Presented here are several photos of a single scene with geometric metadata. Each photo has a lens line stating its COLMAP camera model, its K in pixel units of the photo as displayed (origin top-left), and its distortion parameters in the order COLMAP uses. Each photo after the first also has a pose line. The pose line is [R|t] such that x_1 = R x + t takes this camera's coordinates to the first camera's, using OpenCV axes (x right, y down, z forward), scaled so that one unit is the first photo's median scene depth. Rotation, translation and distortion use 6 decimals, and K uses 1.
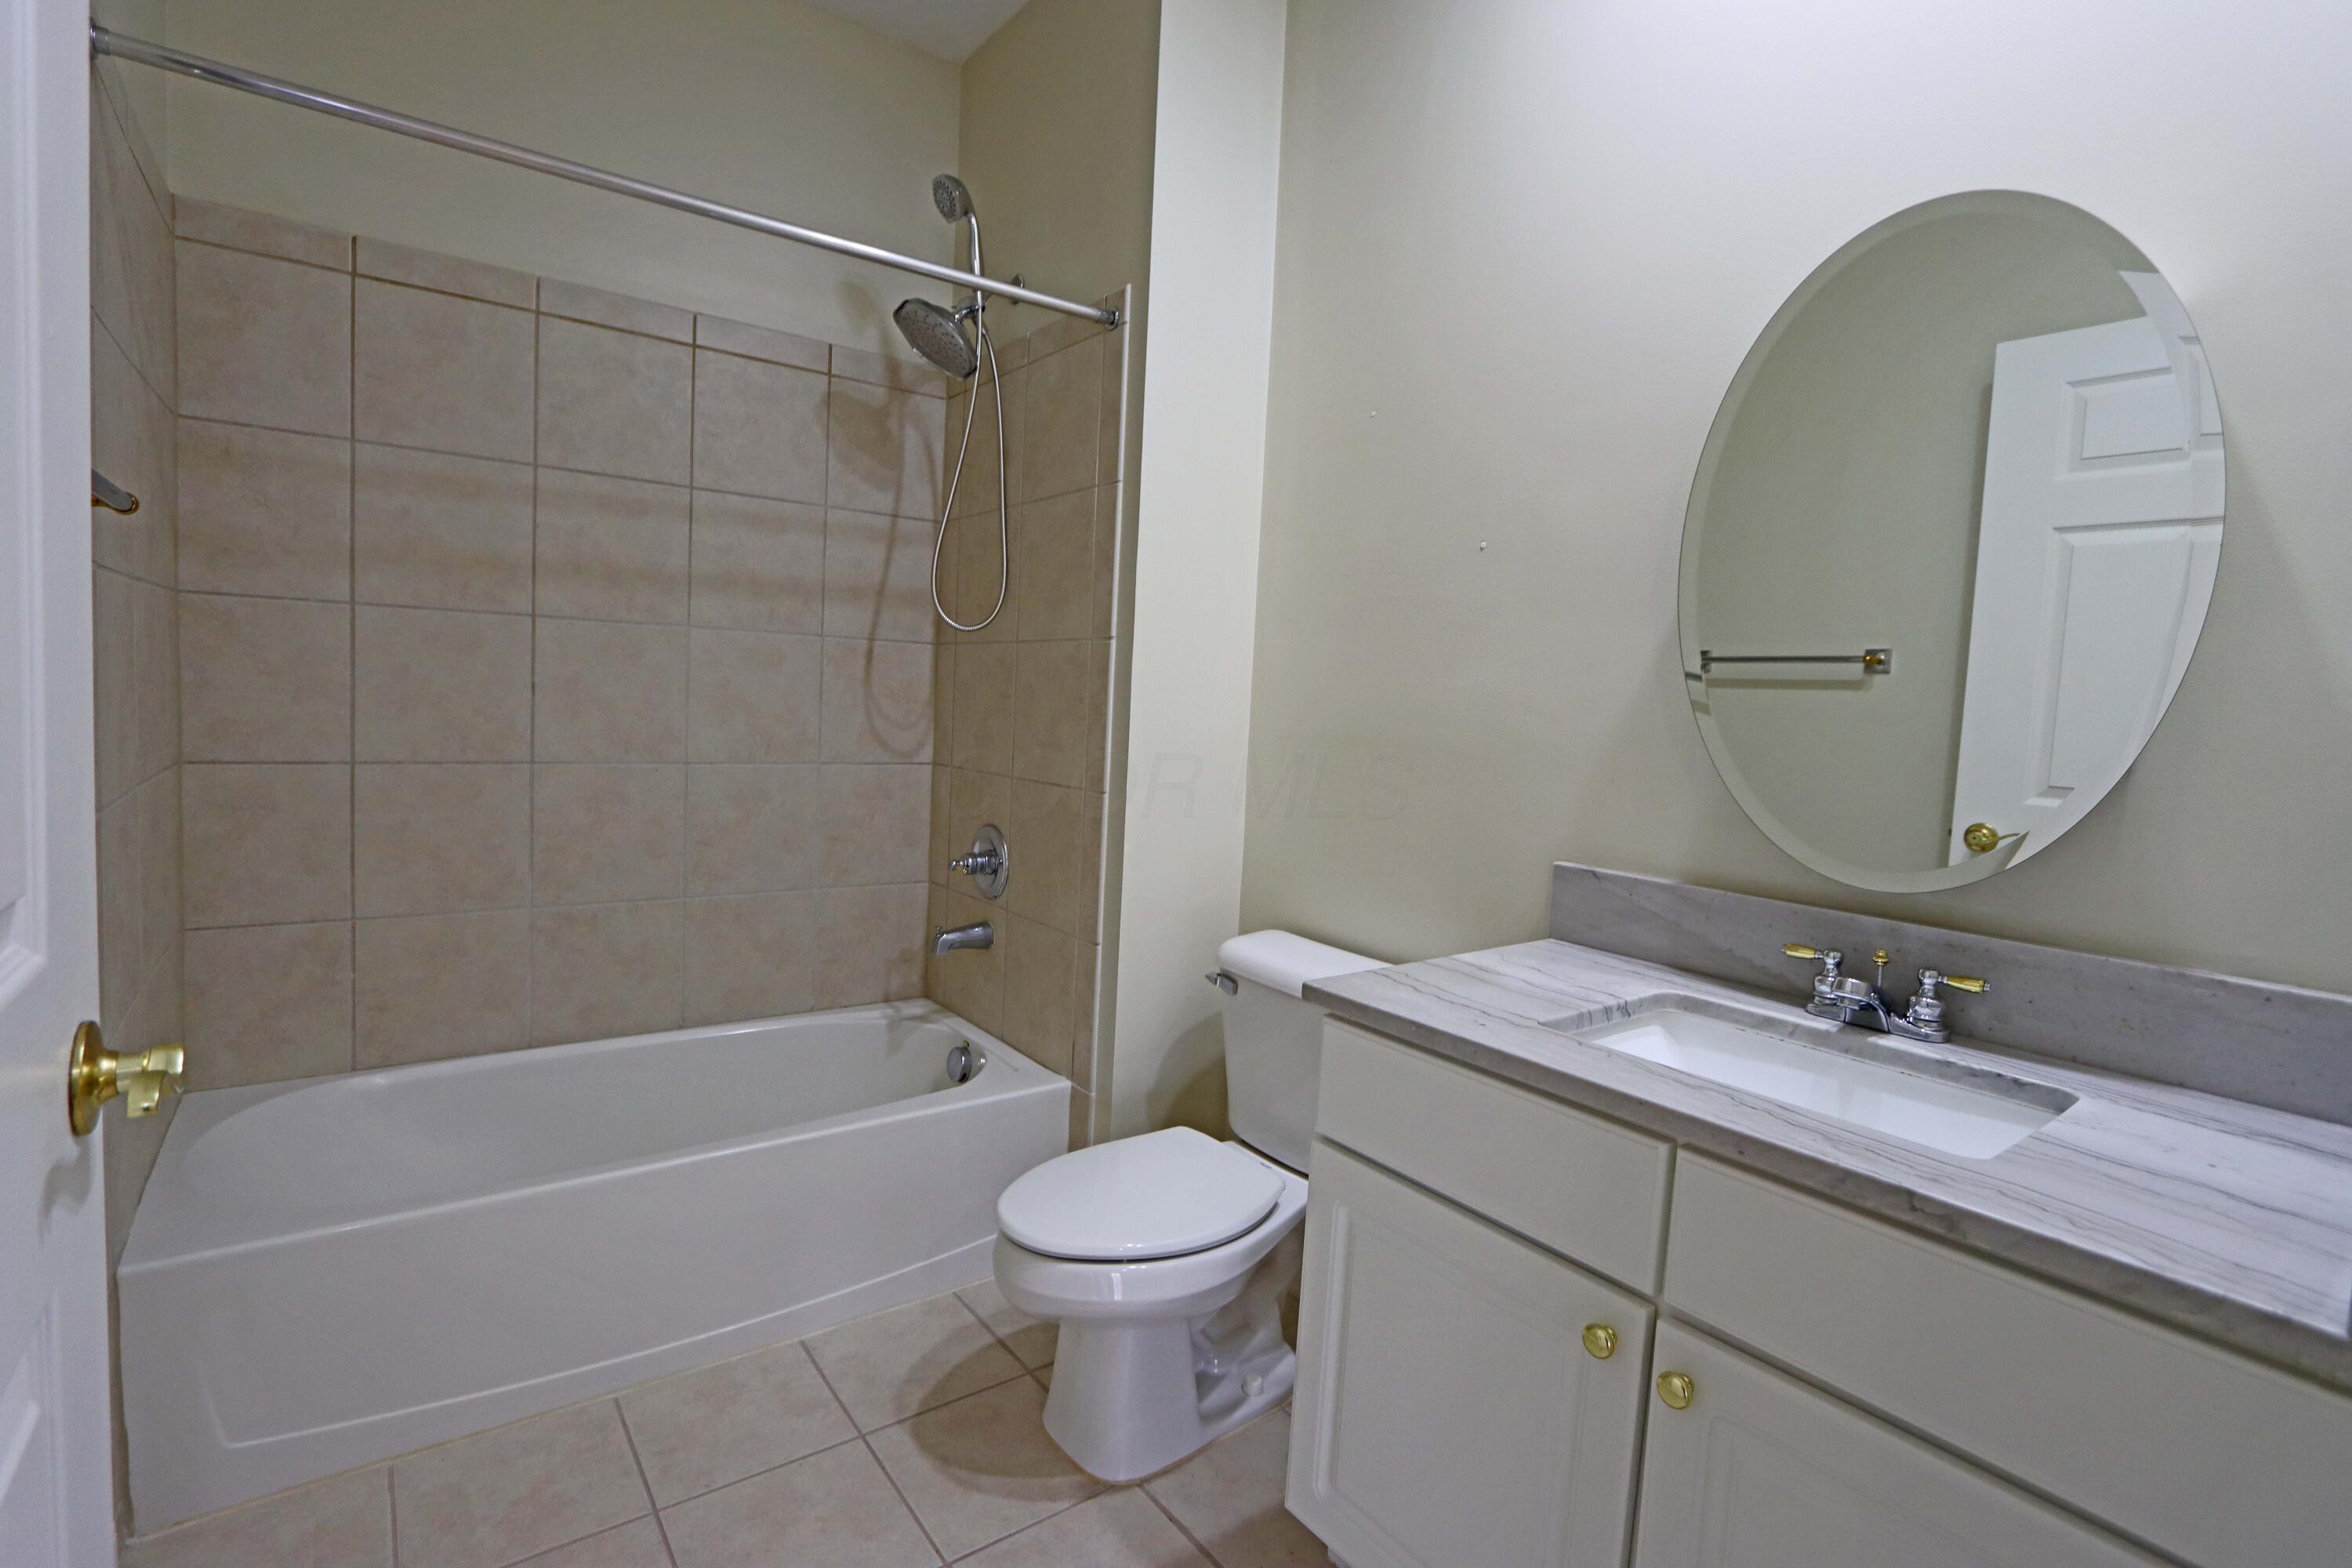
lens RADIAL K [[1097.6, 0, 1164.1], [0, 1097.6, 782.0], [0, 0, 1]] dist [-0.013589, -0.000863]
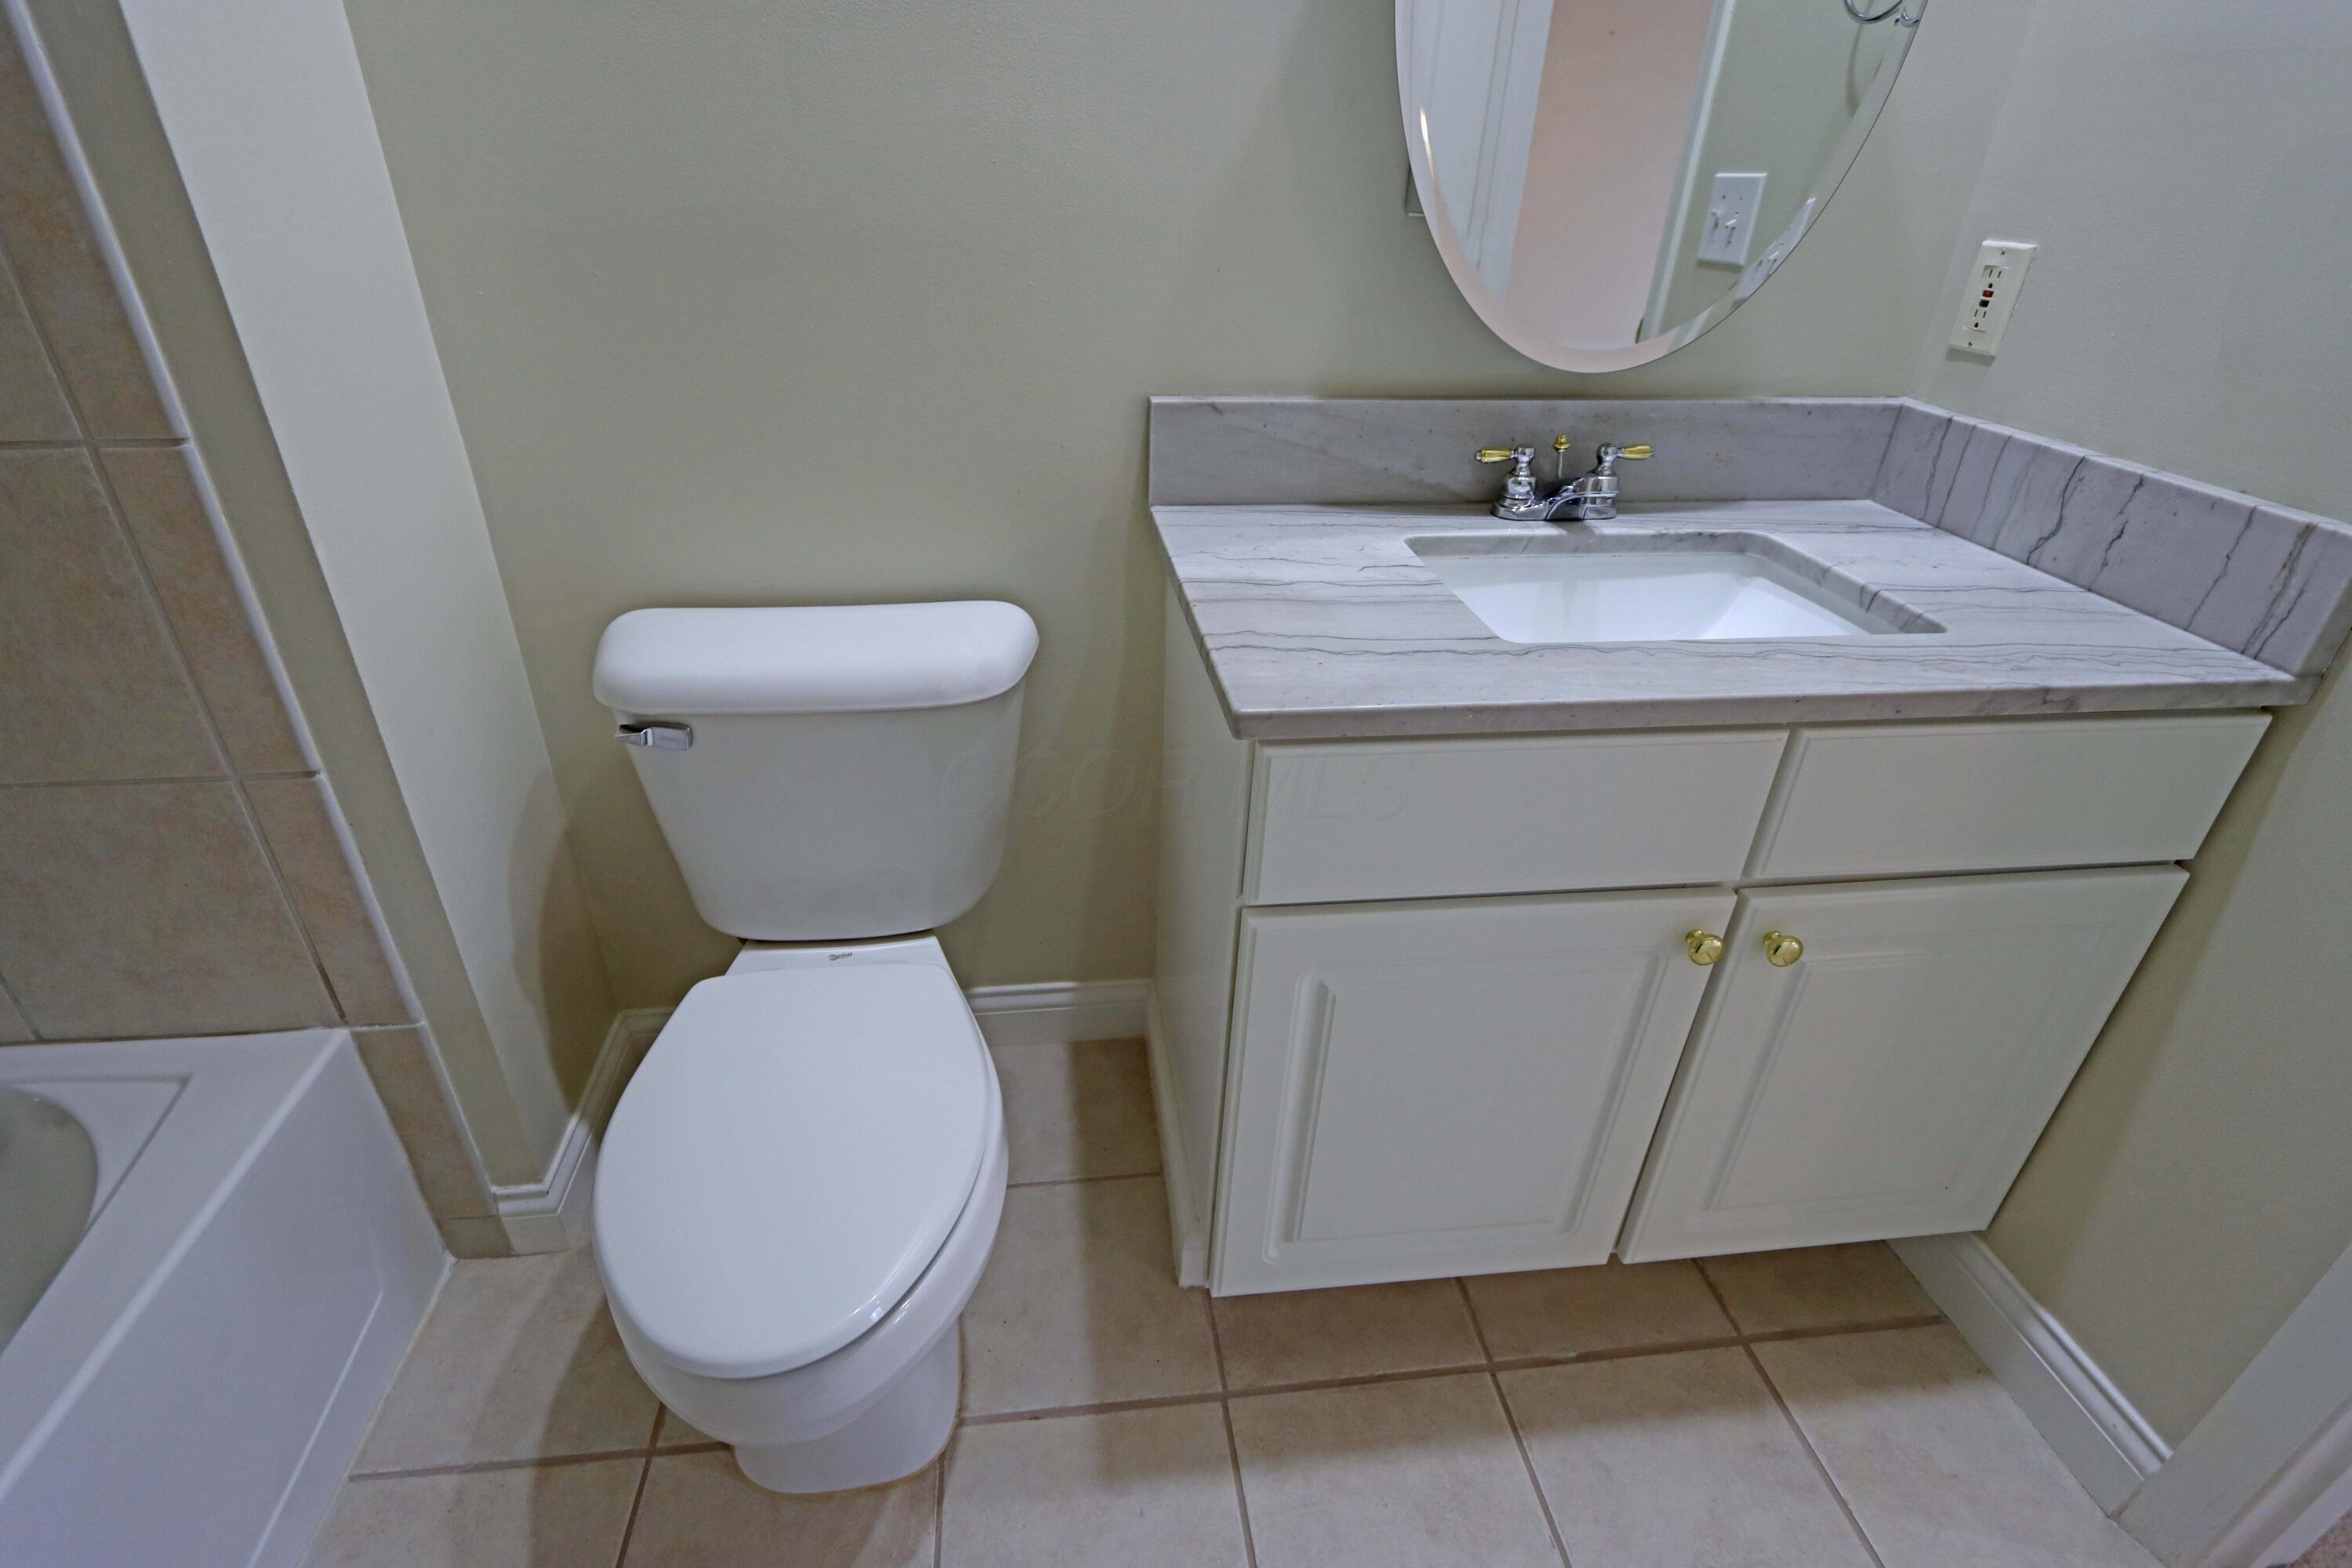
lens RADIAL K [[1097.6, 0, 1162.8], [0, 1097.6, 767.3], [0, 0, 1]] dist [-0.013589, -0.000863]
pose [[0.511098, -0.452205, 0.730951, -0.367617], [0.076810, 0.871042, 0.485166, -0.087845], [-0.856084, -0.191823, 0.479921, 0.809046]]
